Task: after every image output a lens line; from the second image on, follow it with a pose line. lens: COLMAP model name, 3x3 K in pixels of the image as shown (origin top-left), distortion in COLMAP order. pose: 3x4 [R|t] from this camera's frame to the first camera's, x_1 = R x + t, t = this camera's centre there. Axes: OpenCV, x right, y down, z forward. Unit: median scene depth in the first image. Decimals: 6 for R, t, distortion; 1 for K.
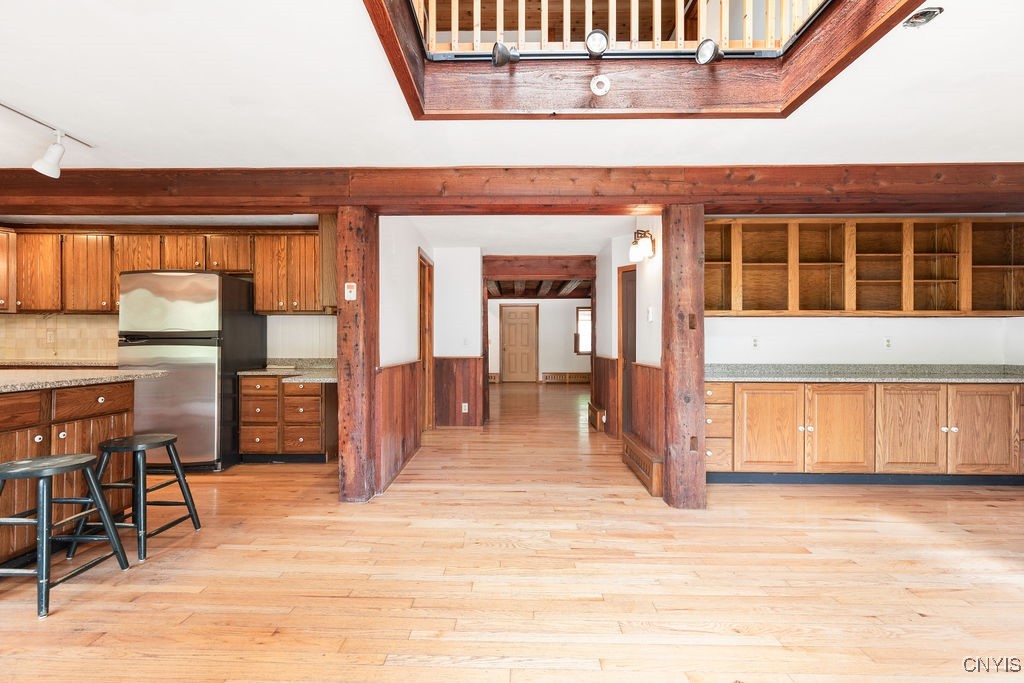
lens RADIAL K [[460.5, 0, 509.0], [0, 460.5, 342.0], [0, 0, 1]] dist [0.008014, -0.001295]
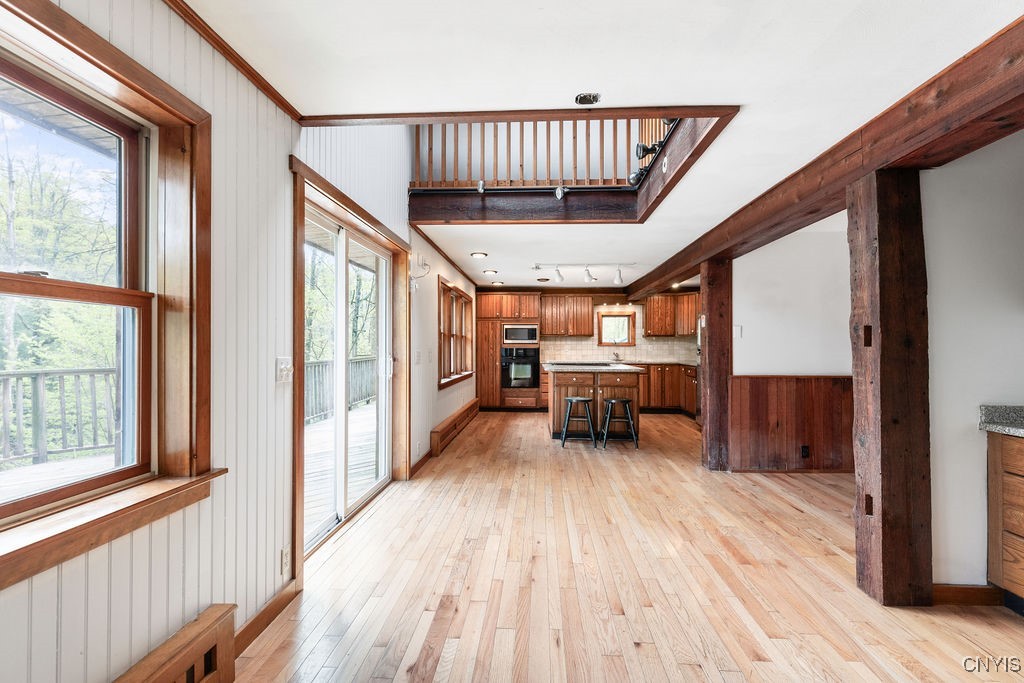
lens RADIAL K [[460.5, 0, 512.0], [0, 460.5, 350.0], [0, 0, 1]] dist [0.008014, -0.001295]
pose [[-0.043676, 0.006220, -0.999026, 1.063487], [0.001907, 0.999979, 0.006143, -0.027397], [0.999044, -0.001637, -0.043687, 0.437155]]
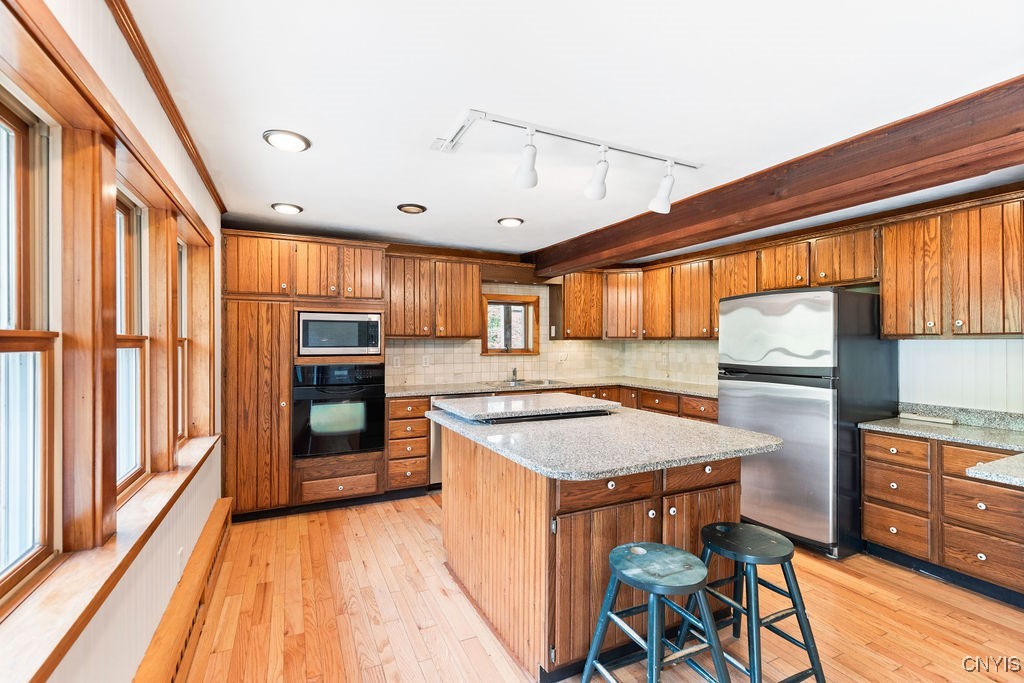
lens RADIAL K [[460.5, 0, 510.4], [0, 460.5, 341.4], [0, 0, 1]] dist [0.008014, -0.001295]
pose [[0.447777, -0.001121, -0.894145, -0.234209], [0.002342, 0.999997, -0.000081, -0.078080], [0.894142, -0.002058, 0.447778, 0.245317]]
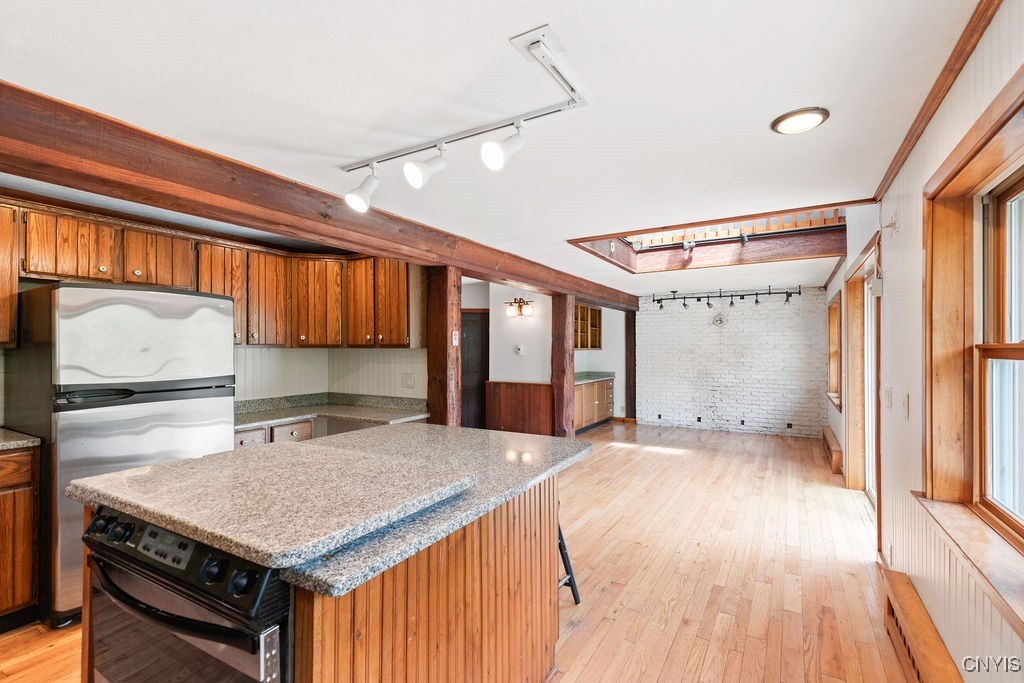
lens RADIAL K [[460.5, 0, 502.2], [0, 460.5, 345.8], [0, 0, 1]] dist [0.008014, -0.001295]
pose [[0.513091, 0.001682, 0.858333, -1.237386], [0.000765, 0.999997, -0.002417, -0.083044], [-0.858334, 0.001897, 0.513088, 0.269882]]
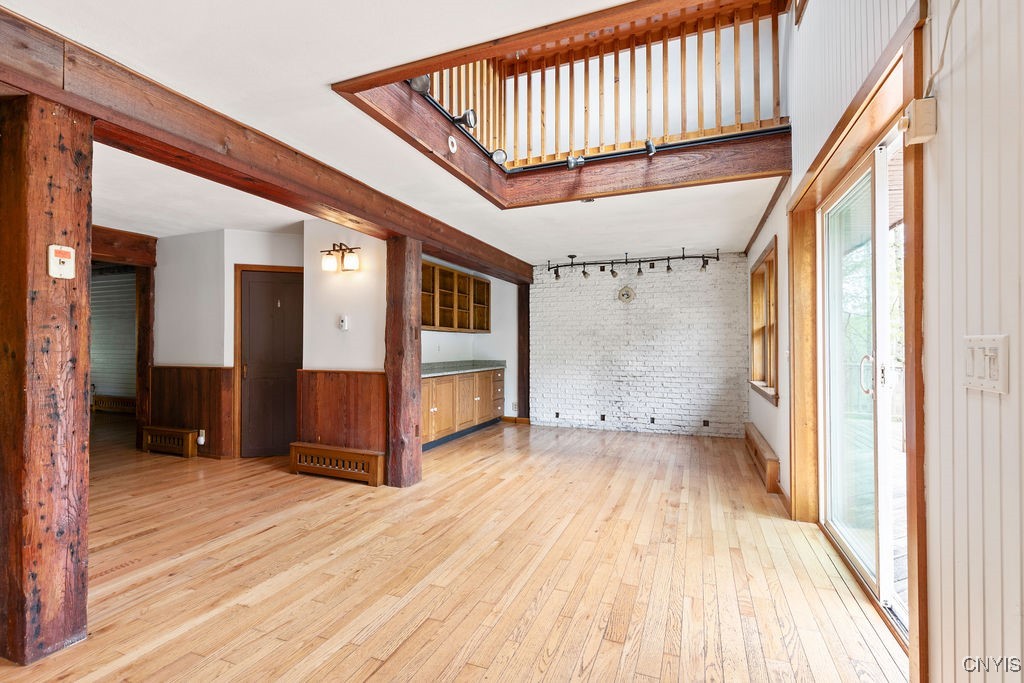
lens RADIAL K [[460.5, 0, 512.9], [0, 460.5, 335.6], [0, 0, 1]] dist [0.008014, -0.001295]
pose [[0.353711, 0.020359, 0.935133, -0.632147], [-0.003272, 0.999784, -0.020528, -0.012145], [-0.935349, 0.004201, 0.353701, 0.289915]]
